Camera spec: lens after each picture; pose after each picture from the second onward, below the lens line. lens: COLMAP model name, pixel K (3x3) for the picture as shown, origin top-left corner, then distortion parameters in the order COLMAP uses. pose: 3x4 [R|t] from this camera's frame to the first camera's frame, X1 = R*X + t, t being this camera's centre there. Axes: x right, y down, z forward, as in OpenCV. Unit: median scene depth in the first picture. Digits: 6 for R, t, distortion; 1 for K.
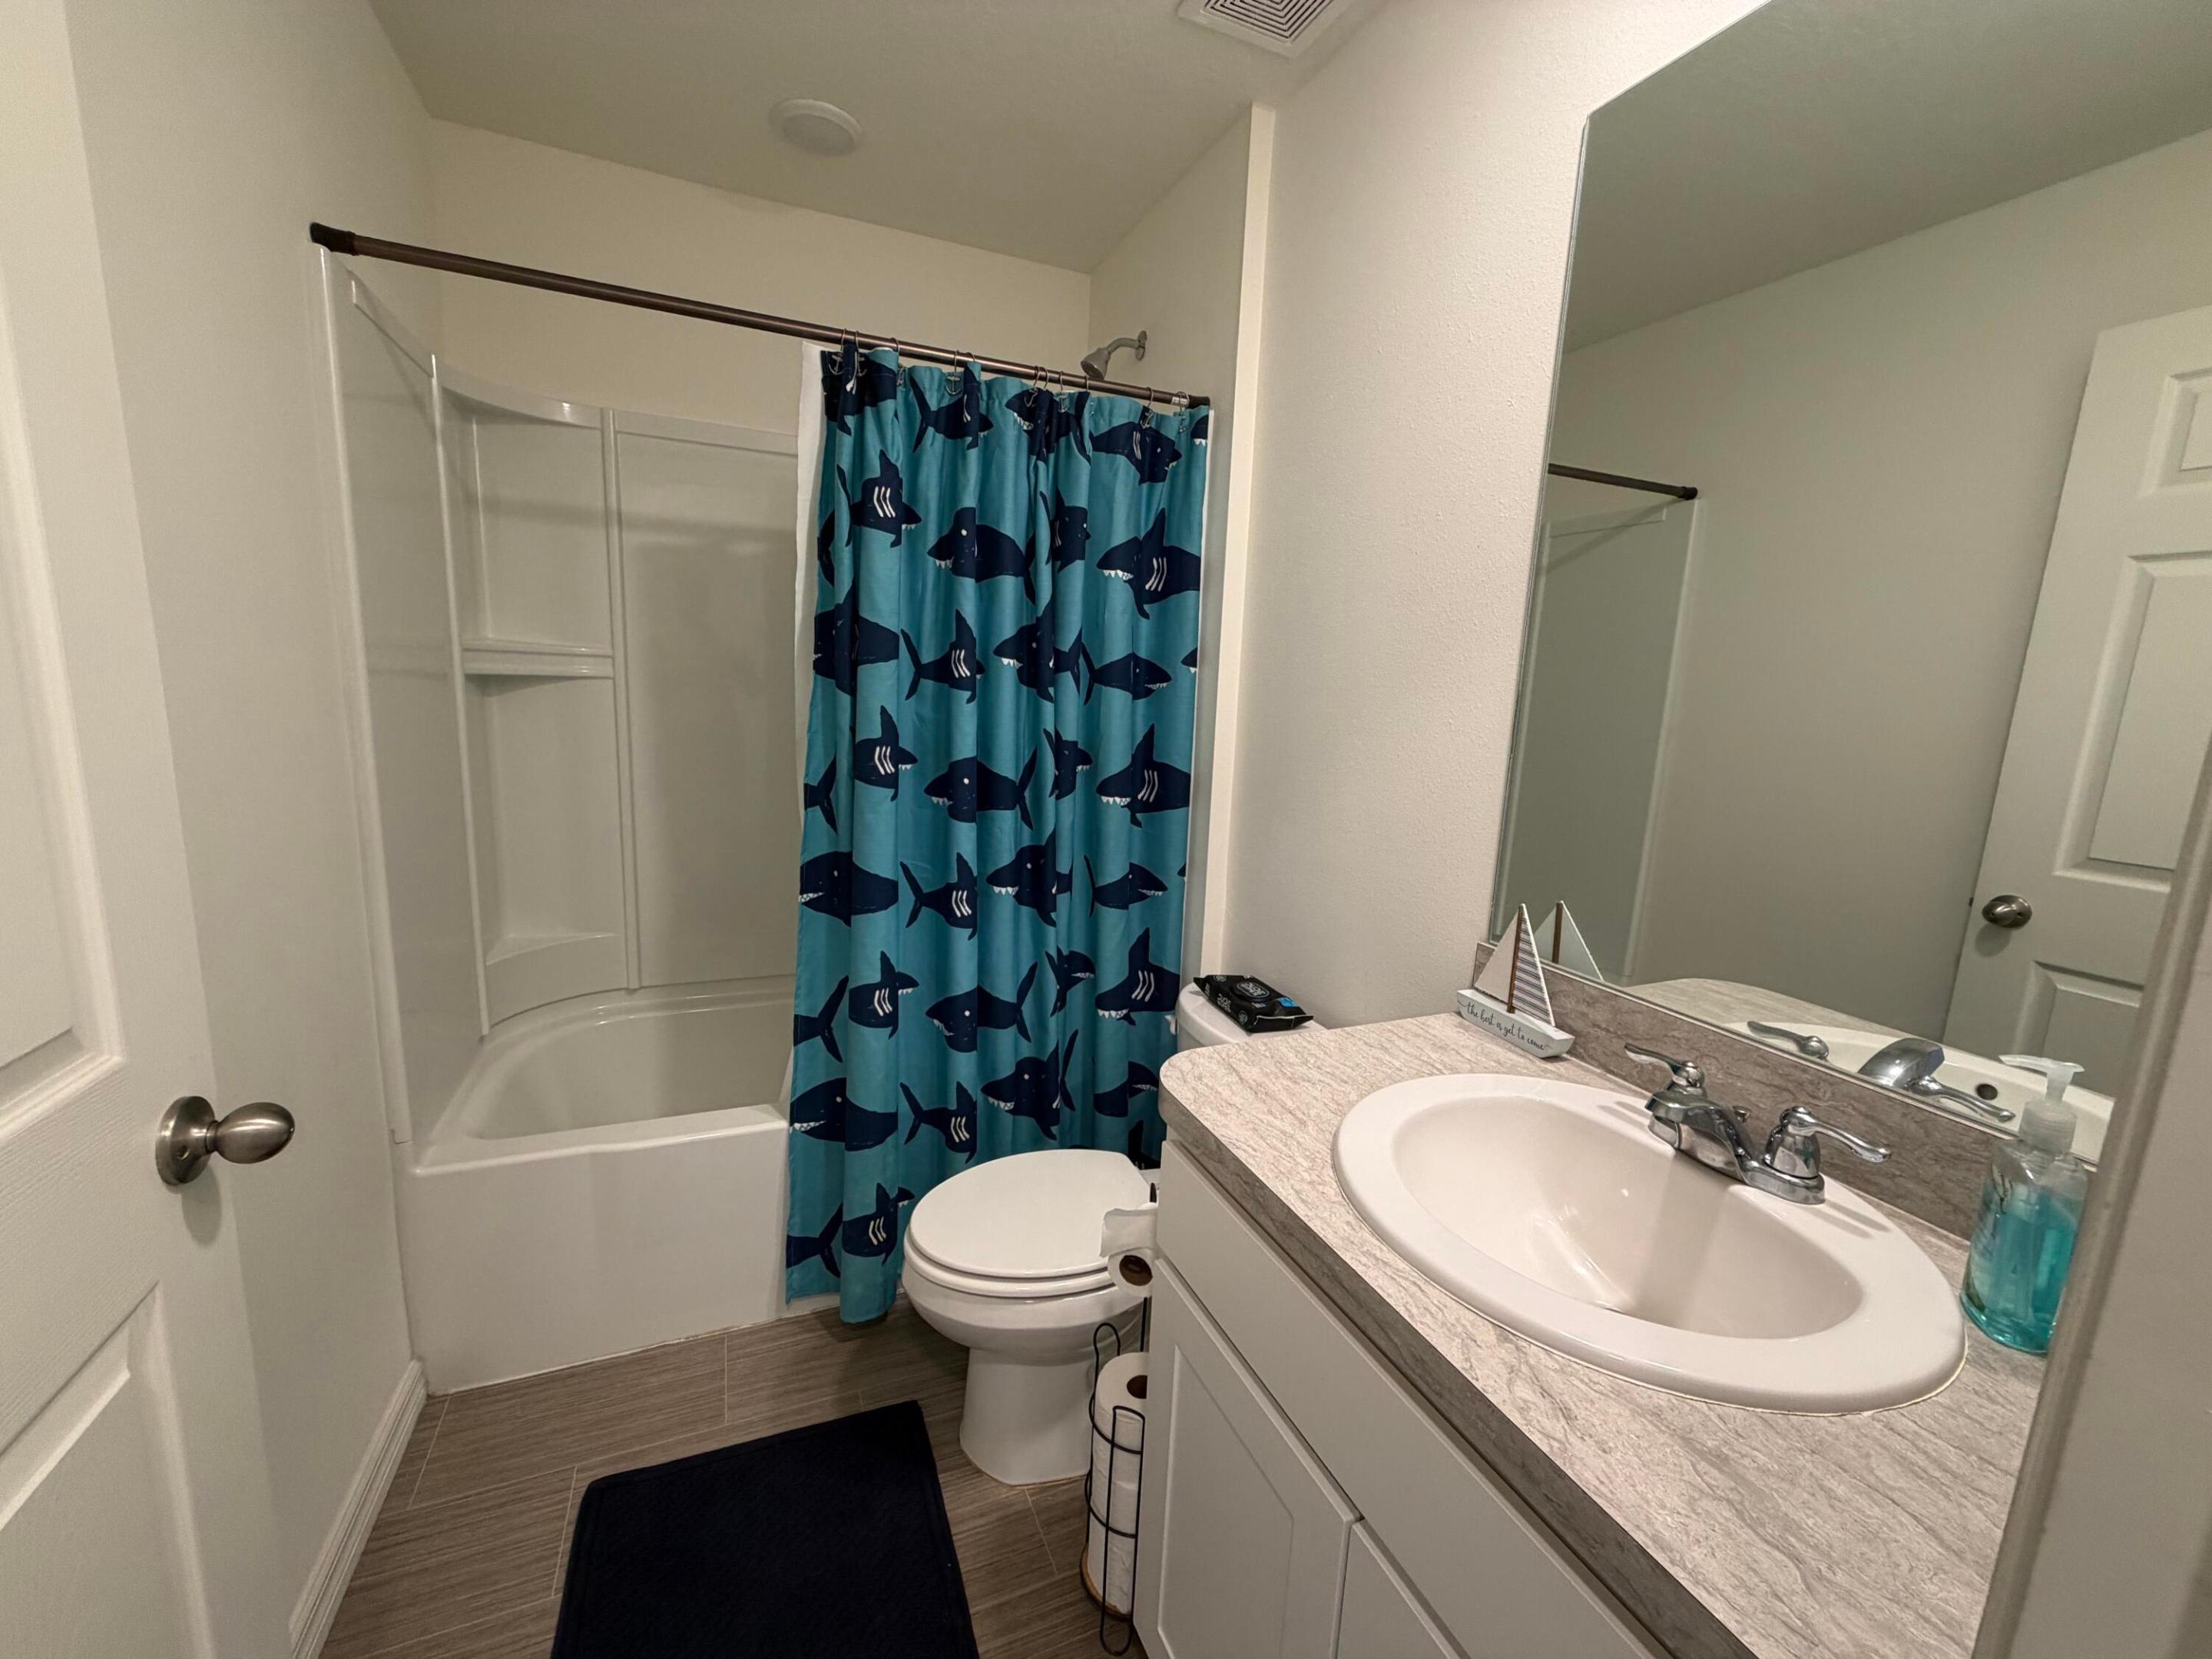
lens RADIAL K [[876.0, 0, 1104.8], [0, 876.0, 833.0], [0, 0, 1]] dist [-0.000441, -0.000086]
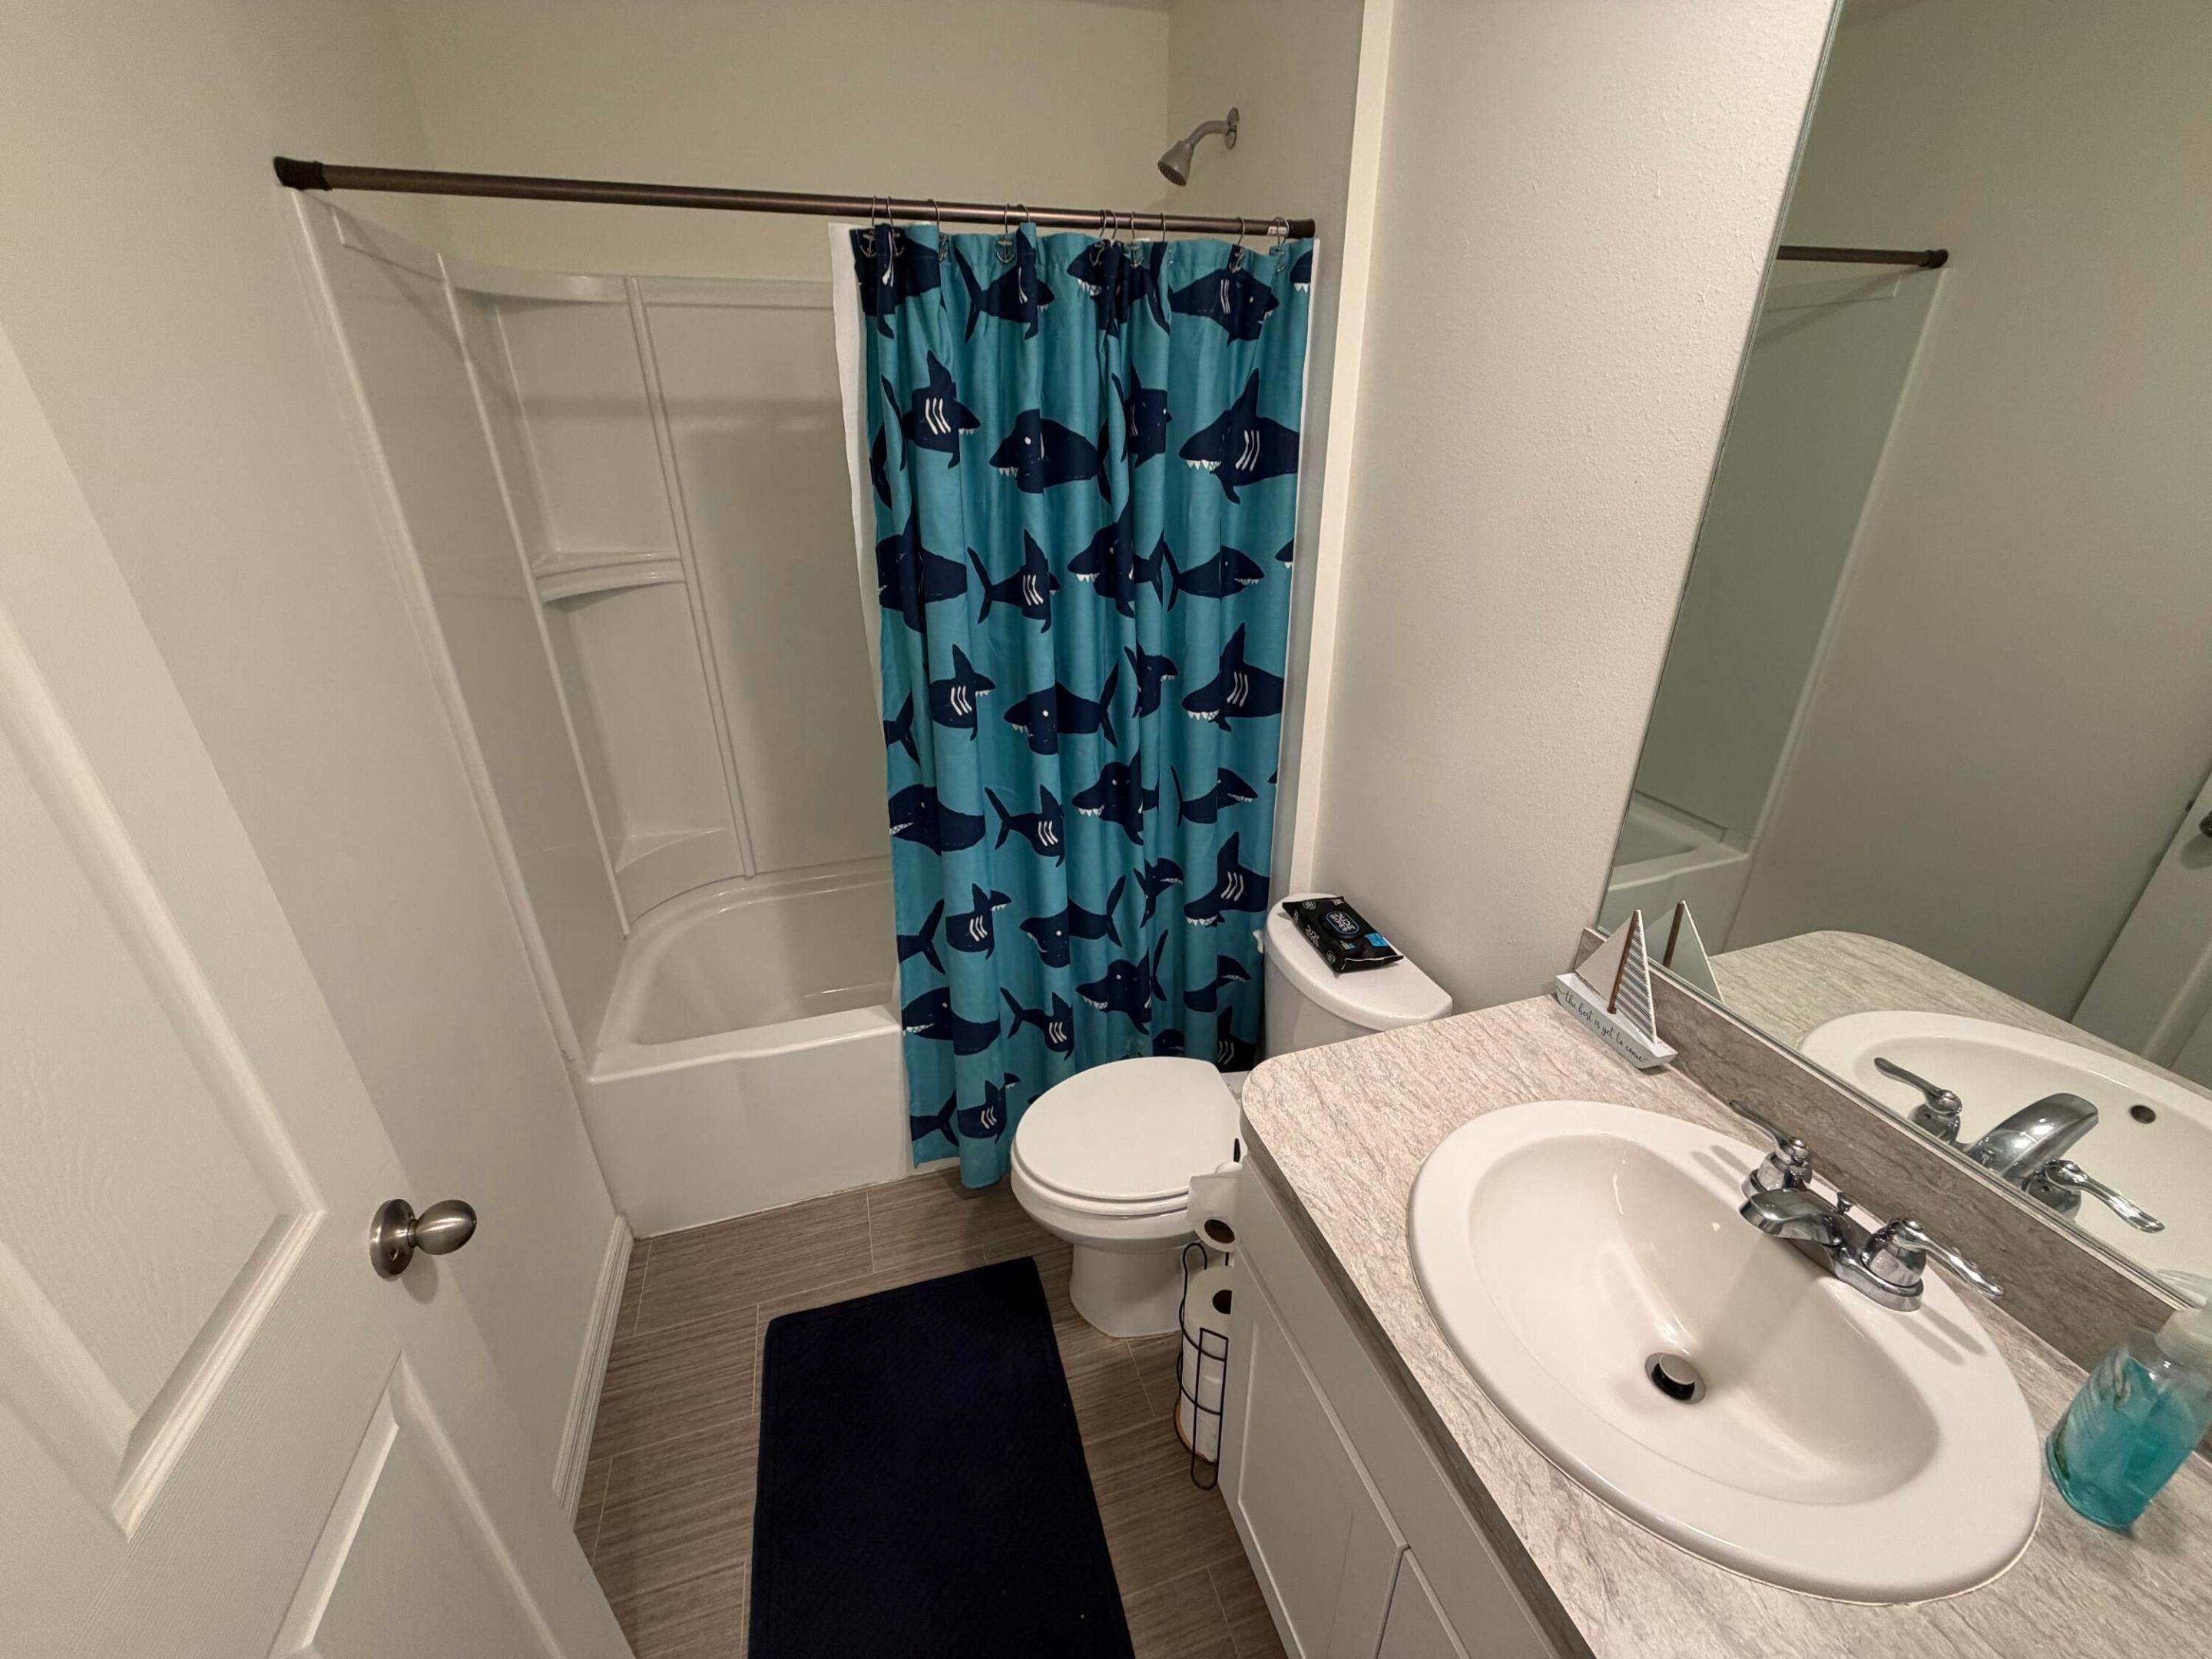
lens RADIAL K [[876.0, 0, 1106.1], [0, 876.0, 822.2], [0, 0, 1]] dist [-0.000441, -0.000086]
pose [[0.993949, -0.007299, -0.109601, 0.013495], [0.035786, 0.964870, 0.260281, -0.207214], [0.103851, -0.262628, 0.959292, 0.055654]]
